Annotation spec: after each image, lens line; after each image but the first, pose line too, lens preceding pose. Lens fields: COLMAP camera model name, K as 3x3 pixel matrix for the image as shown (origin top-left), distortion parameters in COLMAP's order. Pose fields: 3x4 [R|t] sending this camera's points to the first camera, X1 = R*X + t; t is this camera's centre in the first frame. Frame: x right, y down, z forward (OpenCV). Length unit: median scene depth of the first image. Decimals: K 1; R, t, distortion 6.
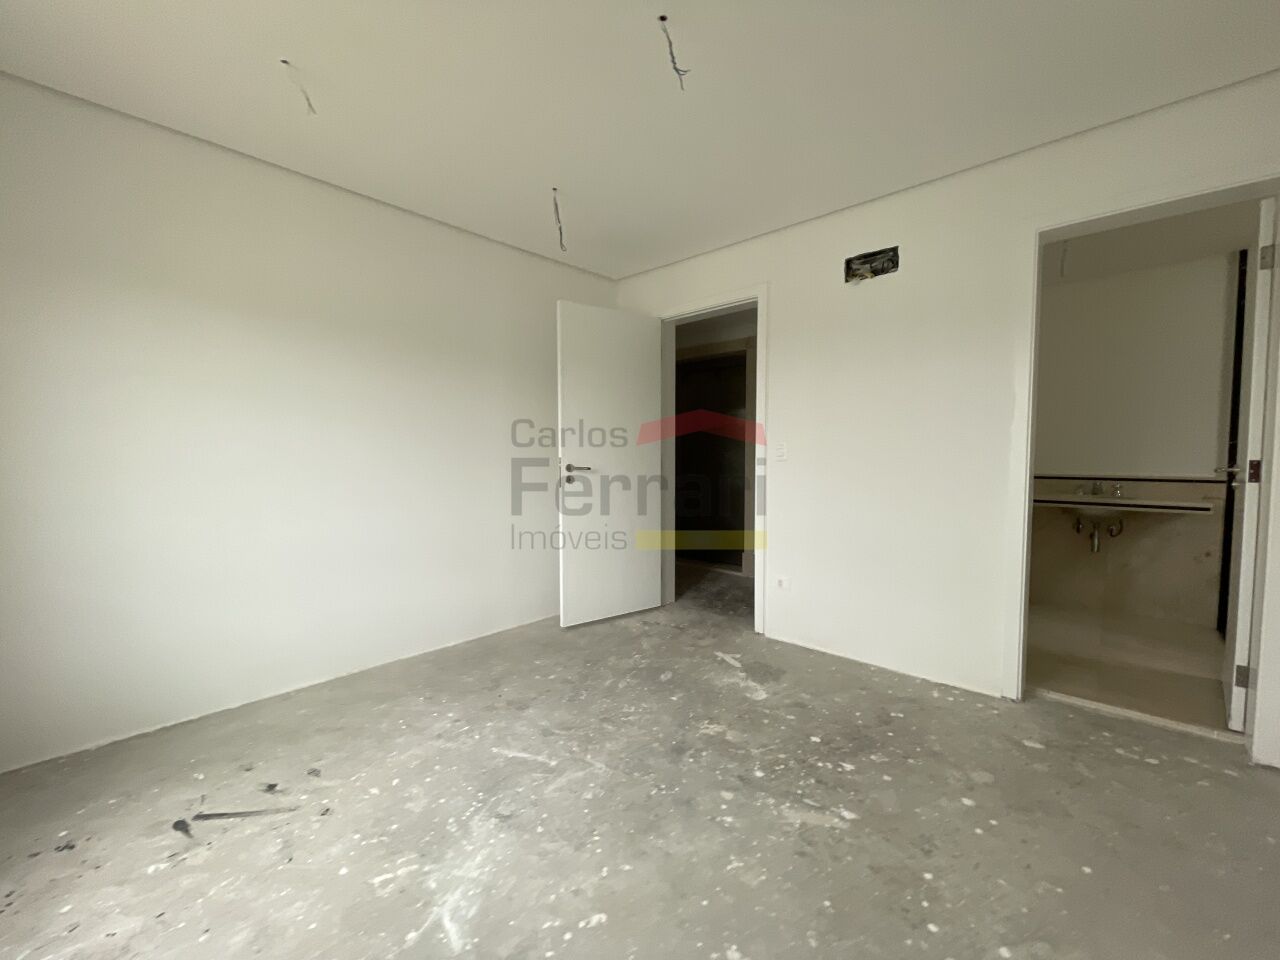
lens RADIAL K [[515.7, 0, 639.8], [0, 515.7, 488.9], [0, 0, 1]] dist [-0.000519, -0.000563]
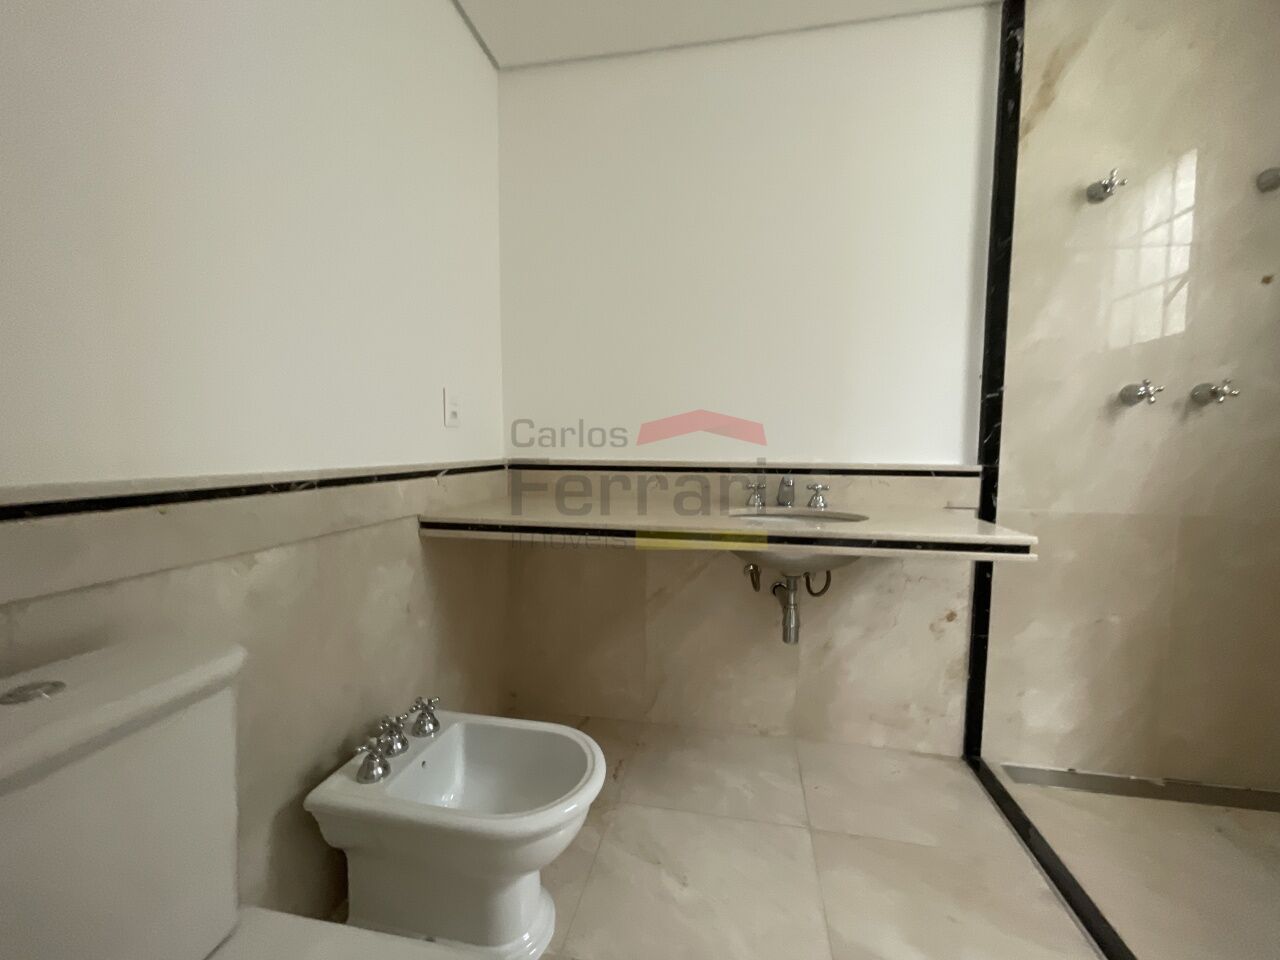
lens RADIAL K [[515.7, 0, 640.7], [0, 515.7, 479.5], [0, 0, 1]] dist [-0.000519, -0.000563]
pose [[0.794010, -0.044249, 0.606292, 0.534942], [0.025362, 0.998890, 0.039687, -0.034586], [-0.607375, -0.016135, 0.794251, 0.751754]]
